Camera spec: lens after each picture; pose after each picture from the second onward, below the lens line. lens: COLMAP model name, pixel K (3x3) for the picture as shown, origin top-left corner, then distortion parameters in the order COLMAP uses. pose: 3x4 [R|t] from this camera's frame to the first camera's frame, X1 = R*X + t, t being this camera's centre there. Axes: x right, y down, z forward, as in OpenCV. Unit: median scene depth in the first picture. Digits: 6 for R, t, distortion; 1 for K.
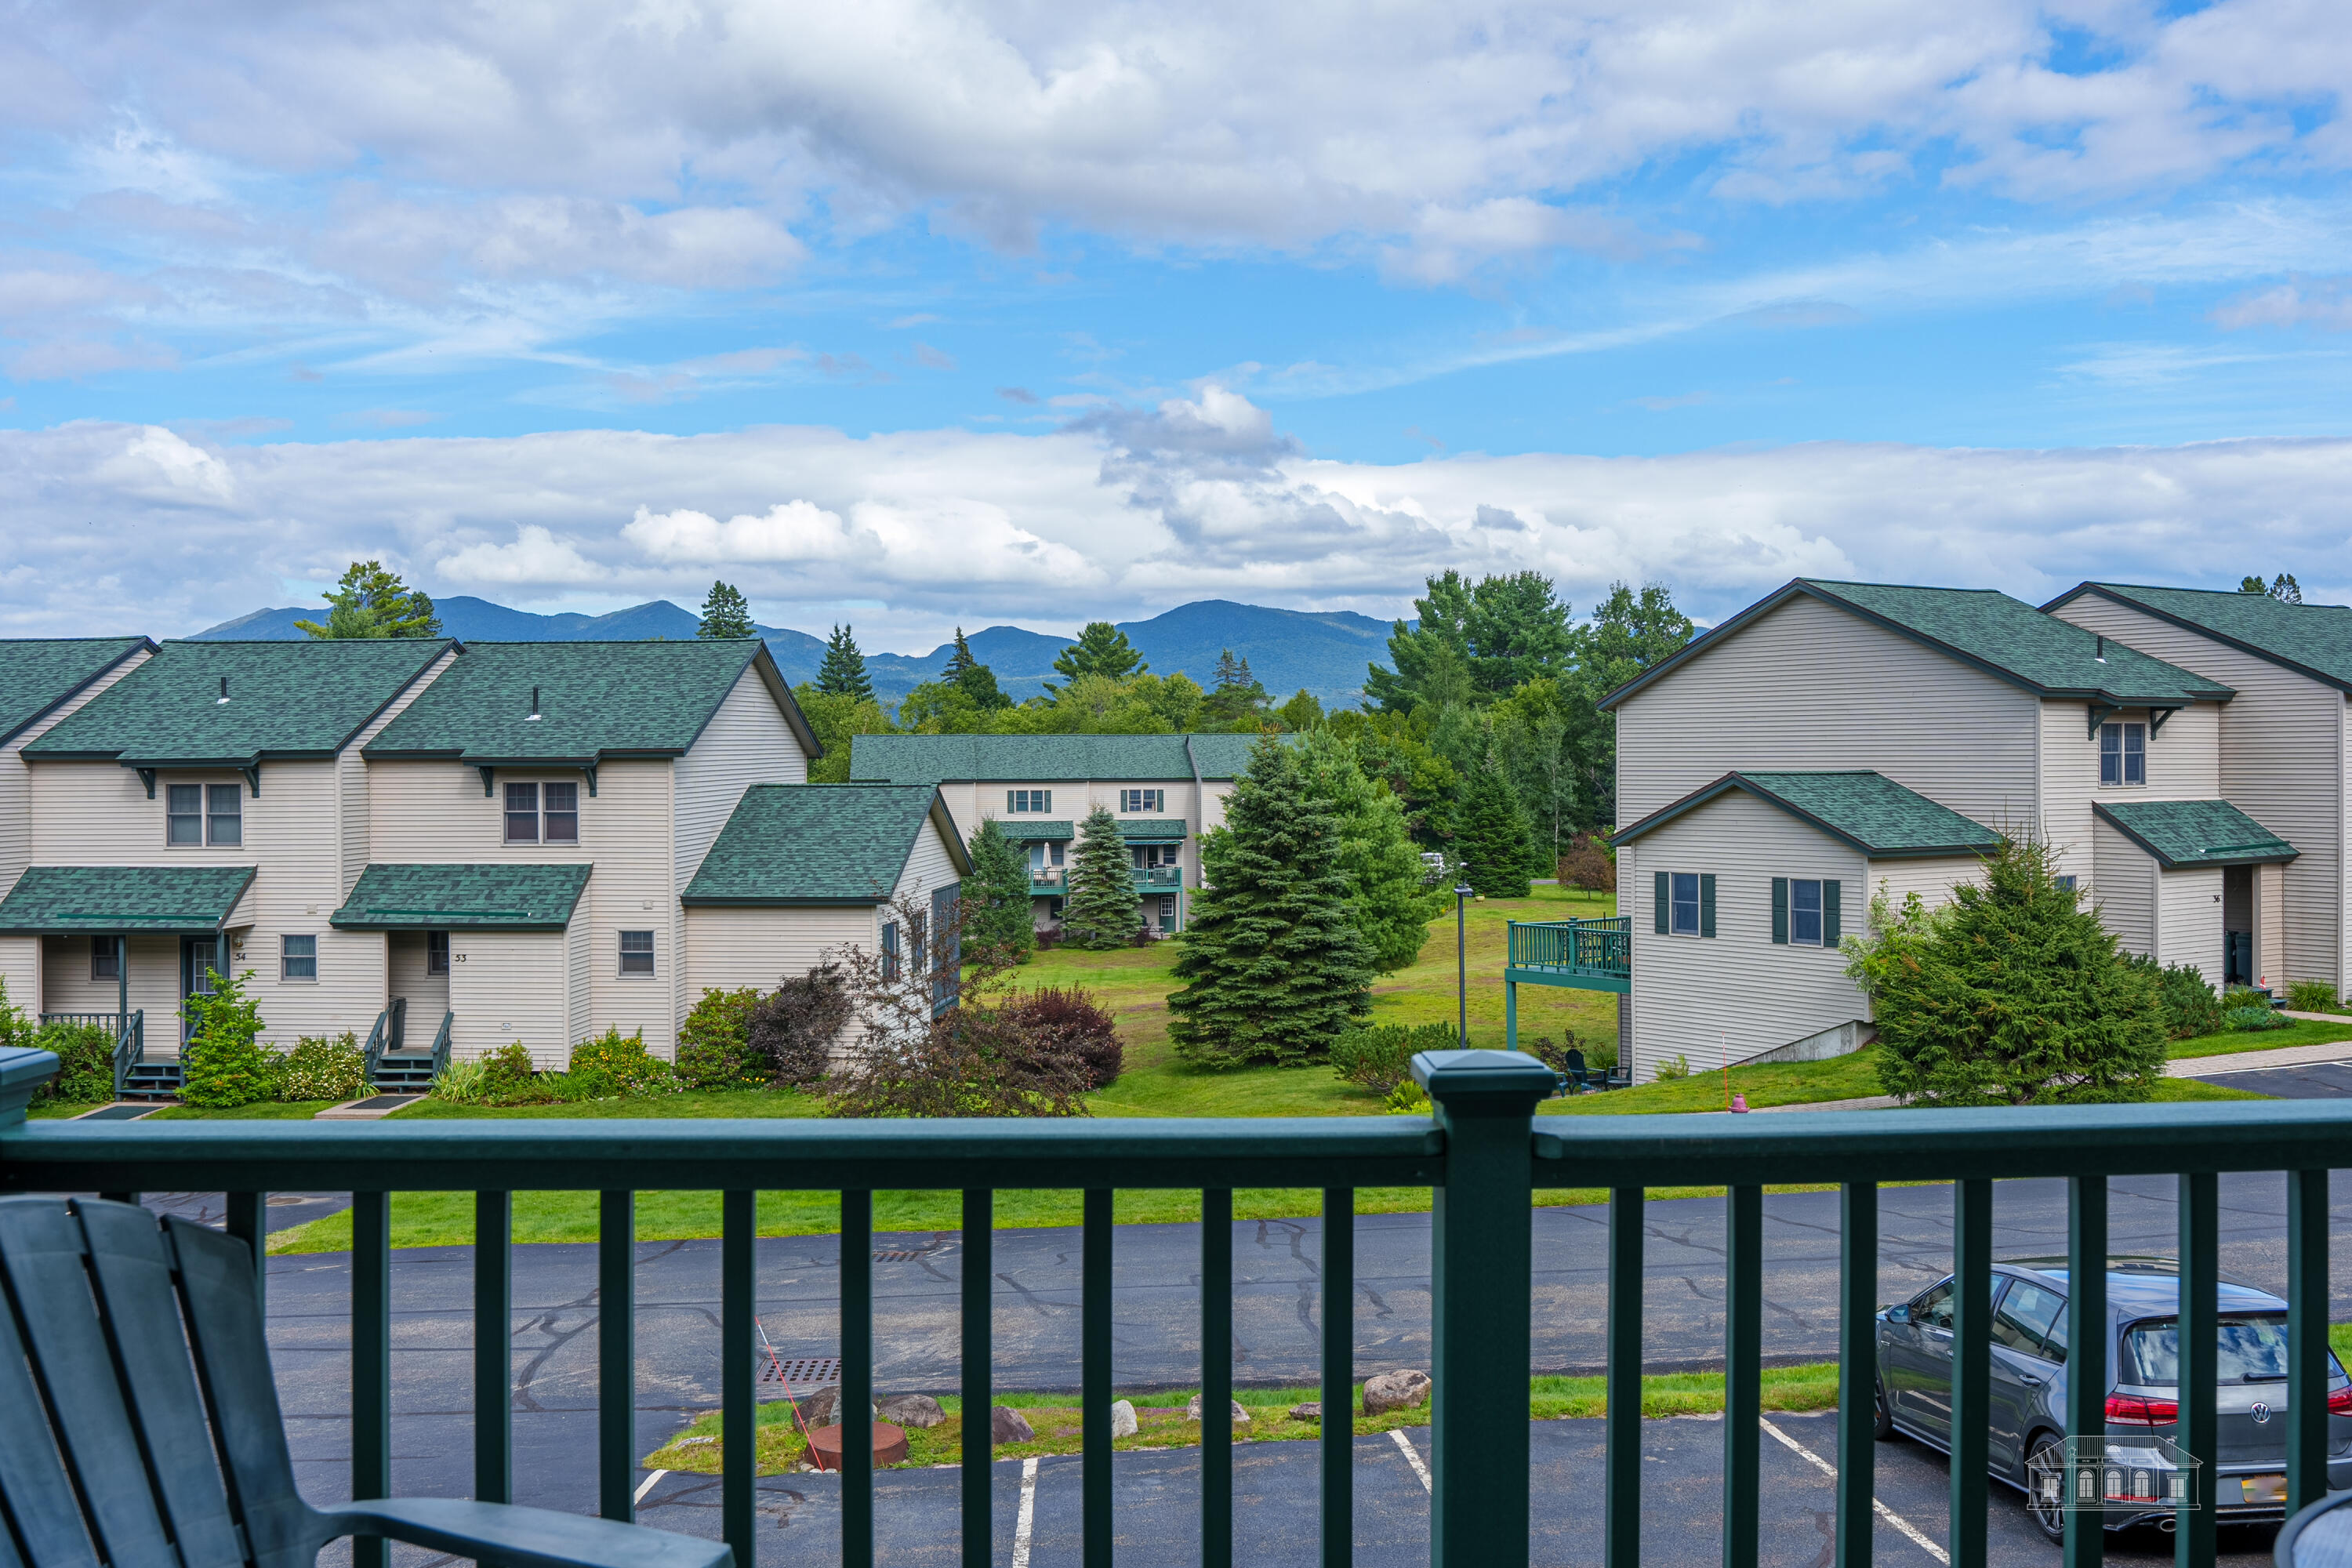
lens RADIAL K [[2308.8, 0, 1176.0], [0, 2308.8, 784.0], [0, 0, 1]] dist [0.045716, 0.001924]
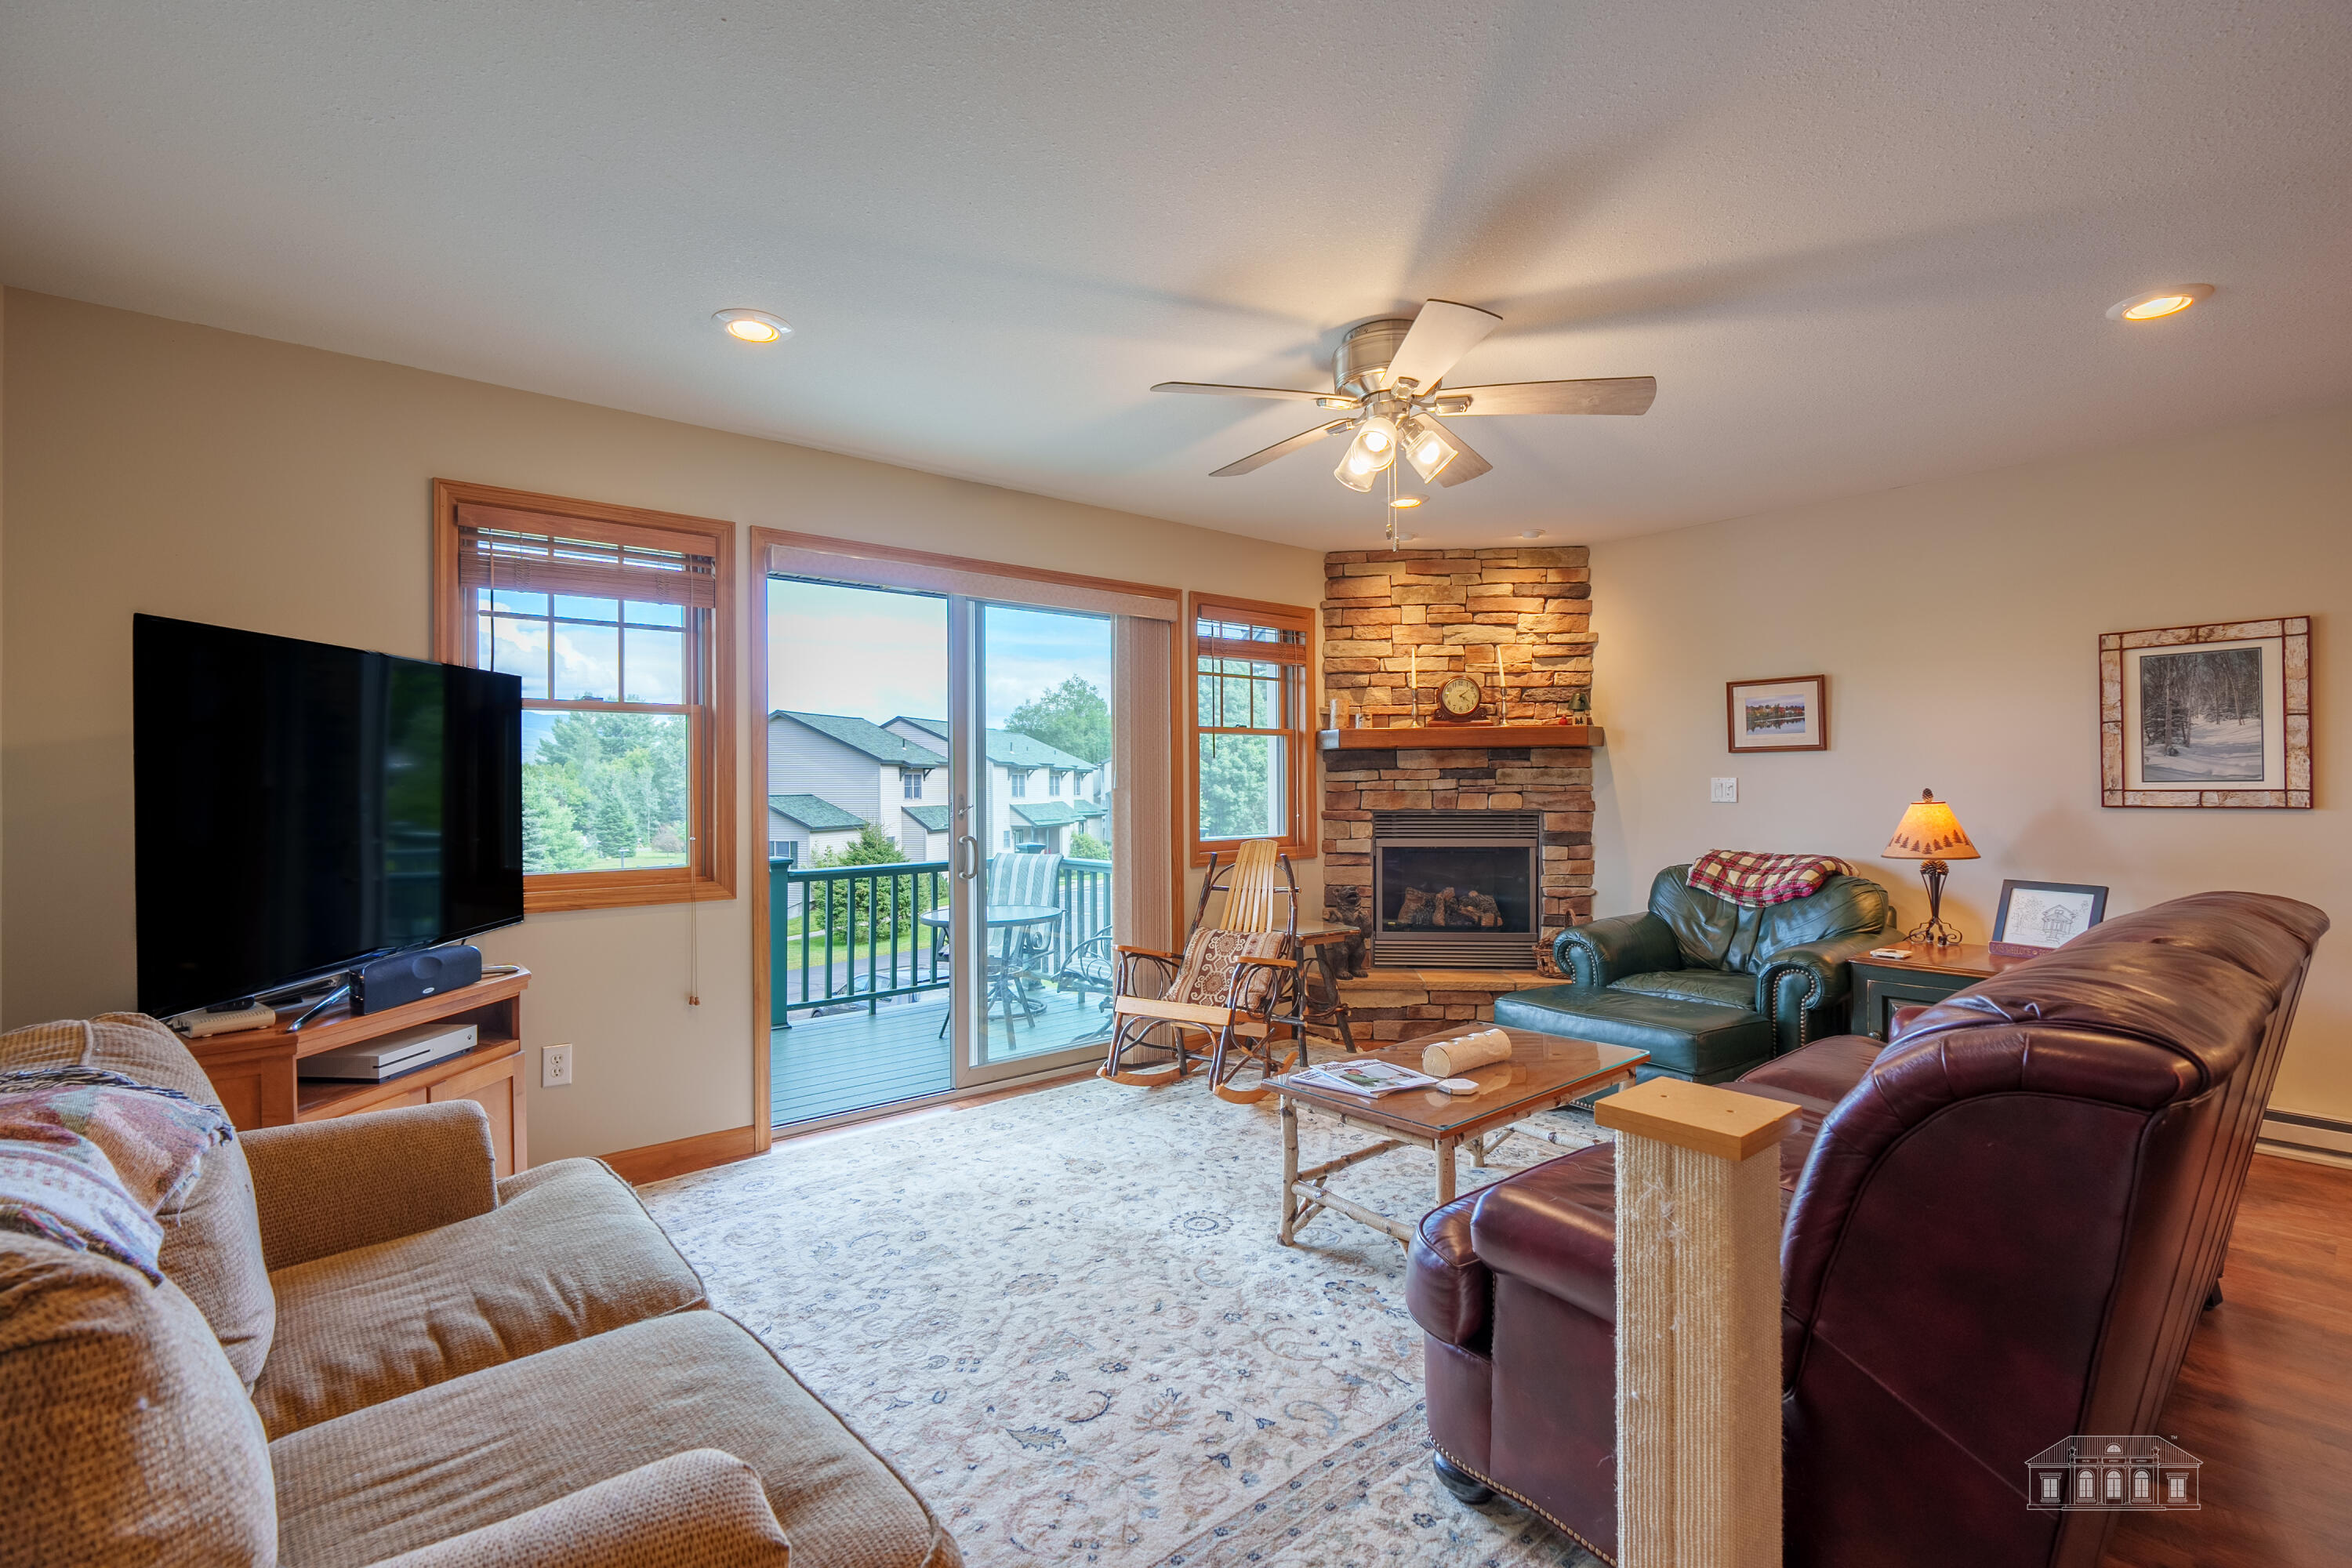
lens RADIAL K [[1032.7, 0, 1176.0], [0, 1032.7, 784.0], [0, 0, 1]] dist [0.000205, 0.000008]
pose [[0.805102, 0.001010, 0.593136, -0.069469], [0.007808, 0.999894, -0.012302, -0.000731], [-0.593085, 0.014536, 0.805008, -0.182391]]
